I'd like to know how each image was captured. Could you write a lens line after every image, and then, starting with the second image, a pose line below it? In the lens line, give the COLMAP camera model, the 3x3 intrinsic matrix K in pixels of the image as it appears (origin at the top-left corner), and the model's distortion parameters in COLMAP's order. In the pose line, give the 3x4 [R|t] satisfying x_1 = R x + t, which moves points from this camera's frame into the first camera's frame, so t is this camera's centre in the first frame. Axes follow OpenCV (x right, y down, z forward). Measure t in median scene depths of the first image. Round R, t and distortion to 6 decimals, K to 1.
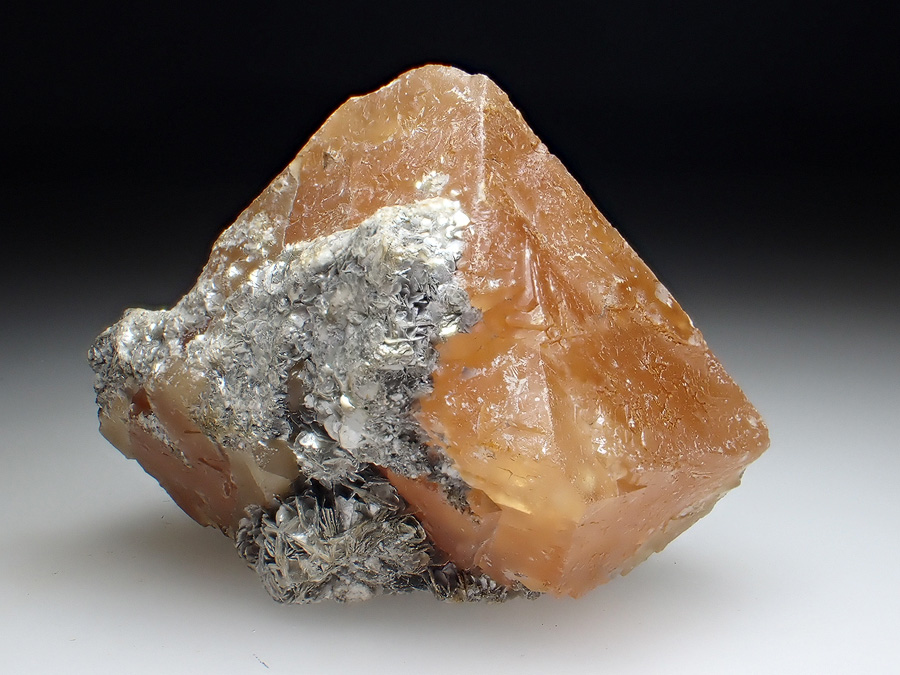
lens RADIAL K [[1316.5, 0, 450.0], [0, 1316.5, 337.5], [0, 0, 1]] dist [-0.000854, 0.004790]
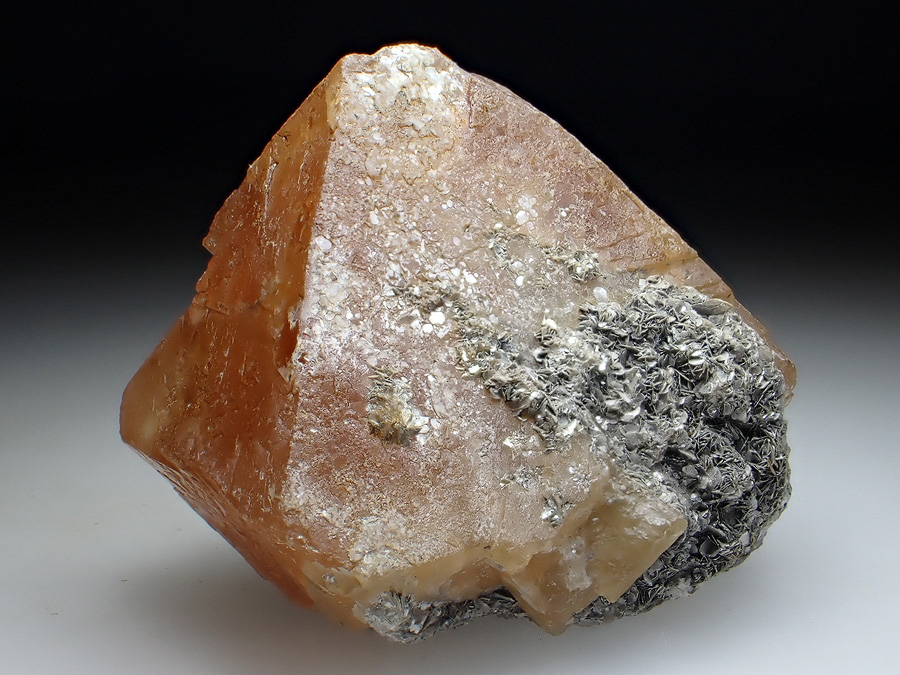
lens RADIAL K [[1316.5, 0, 450.0], [0, 1316.5, 337.5], [0, 0, 1]] dist [-0.000854, 0.004790]
pose [[-0.197826, 0.205422, -0.958471, 1.009931], [-0.169631, 0.955869, 0.239876, -0.249700], [0.965448, 0.210040, -0.154249, 1.281337]]
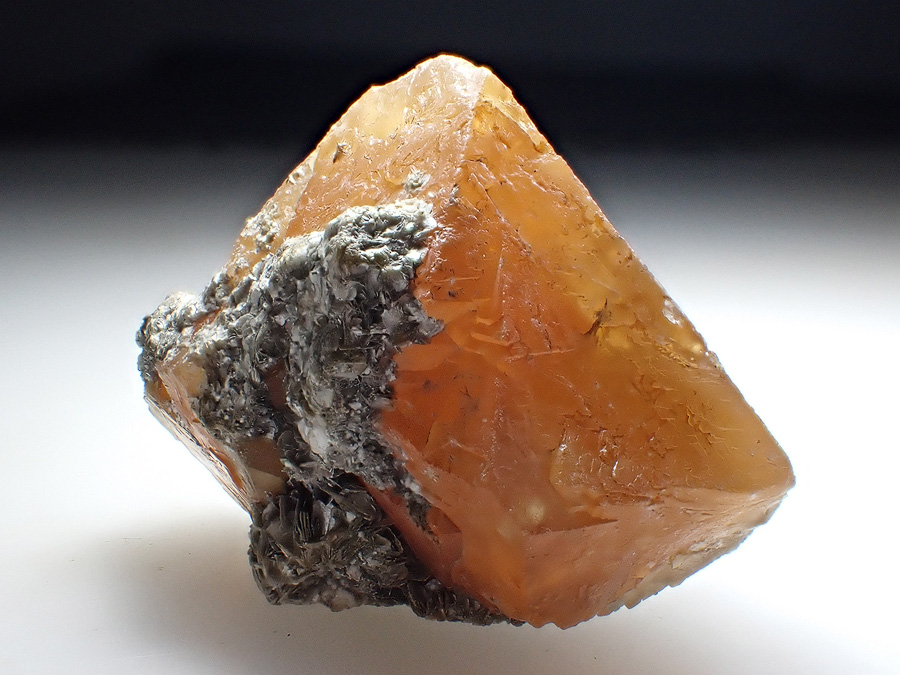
lens RADIAL K [[1338.3, 0, 450.0], [0, 1338.3, 337.5], [0, 0, 1]] dist [0.012537, 0.000664]
pose [[0.976066, 0.060467, -0.208901, 0.211455], [-0.055218, 0.997997, 0.030873, -0.035671], [0.210349, -0.018599, 0.977449, 0.056016]]
